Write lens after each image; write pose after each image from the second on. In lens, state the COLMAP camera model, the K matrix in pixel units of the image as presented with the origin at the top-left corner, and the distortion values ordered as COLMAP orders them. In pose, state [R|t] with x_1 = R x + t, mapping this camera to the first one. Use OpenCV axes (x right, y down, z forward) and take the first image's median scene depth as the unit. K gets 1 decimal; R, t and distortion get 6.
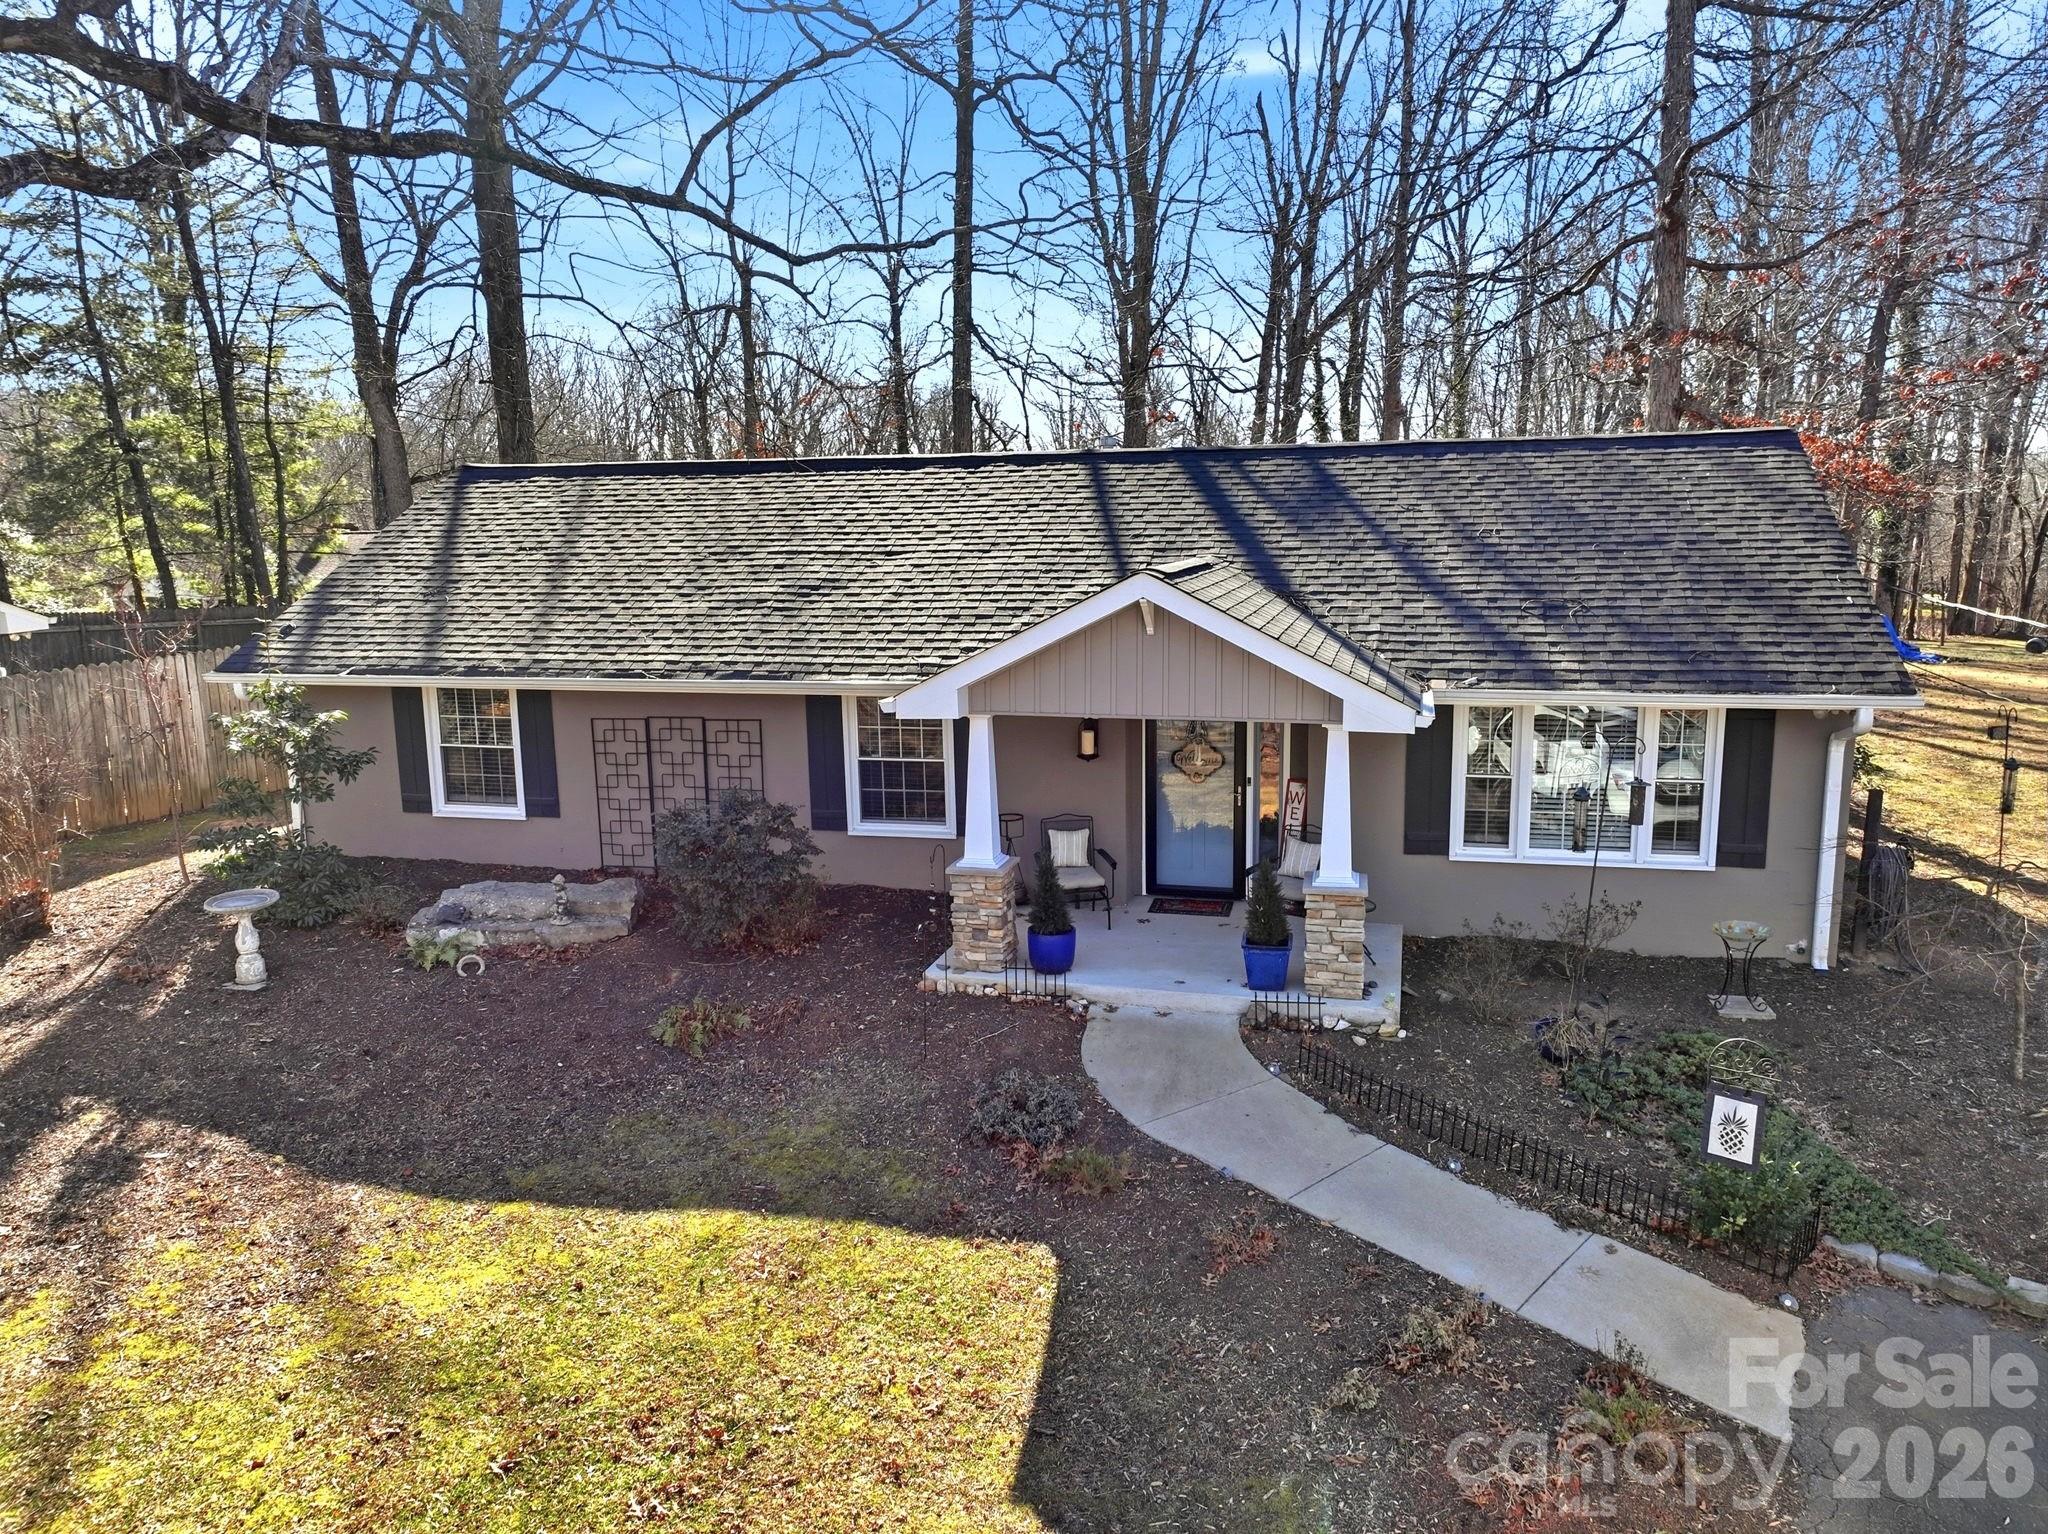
lens RADIAL K [[1447.5, 0, 1024.0], [0, 1447.5, 767.0], [0, 0, 1]] dist [0.032465, -0.035951]
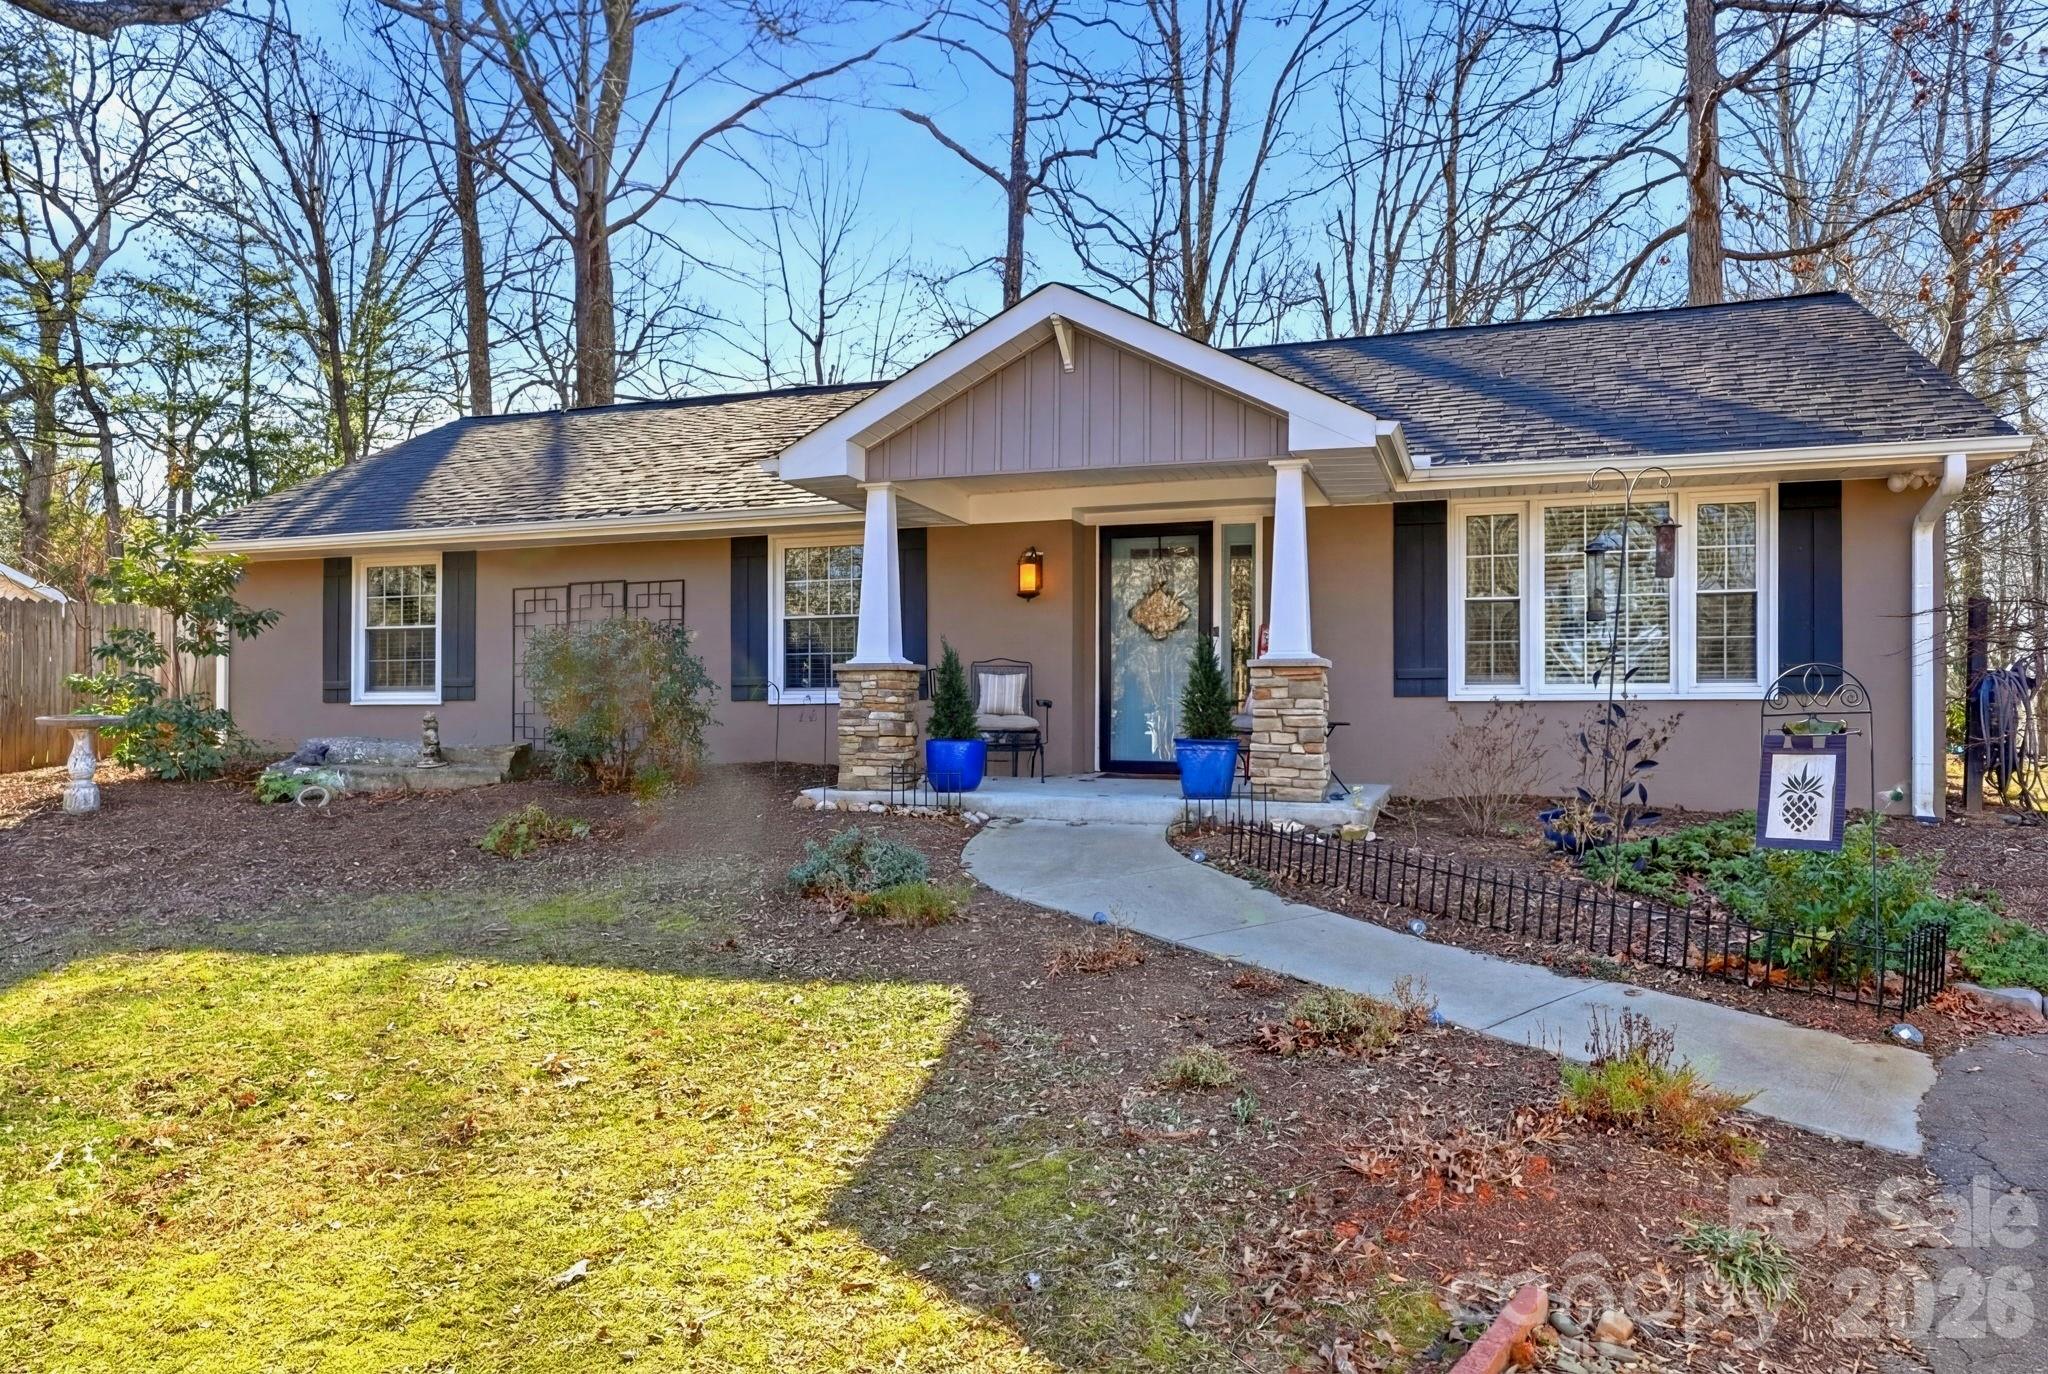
lens RADIAL K [[1355.5, 0, 1018.0], [0, 1355.5, 722.1], [0, 0, 1]] dist [0.001592, 0.000404]
pose [[0.996305, 0.021709, -0.083101, 0.112634], [-0.036568, 0.982673, -0.181706, 0.227380], [0.077717, 0.184074, 0.979835, 0.223350]]
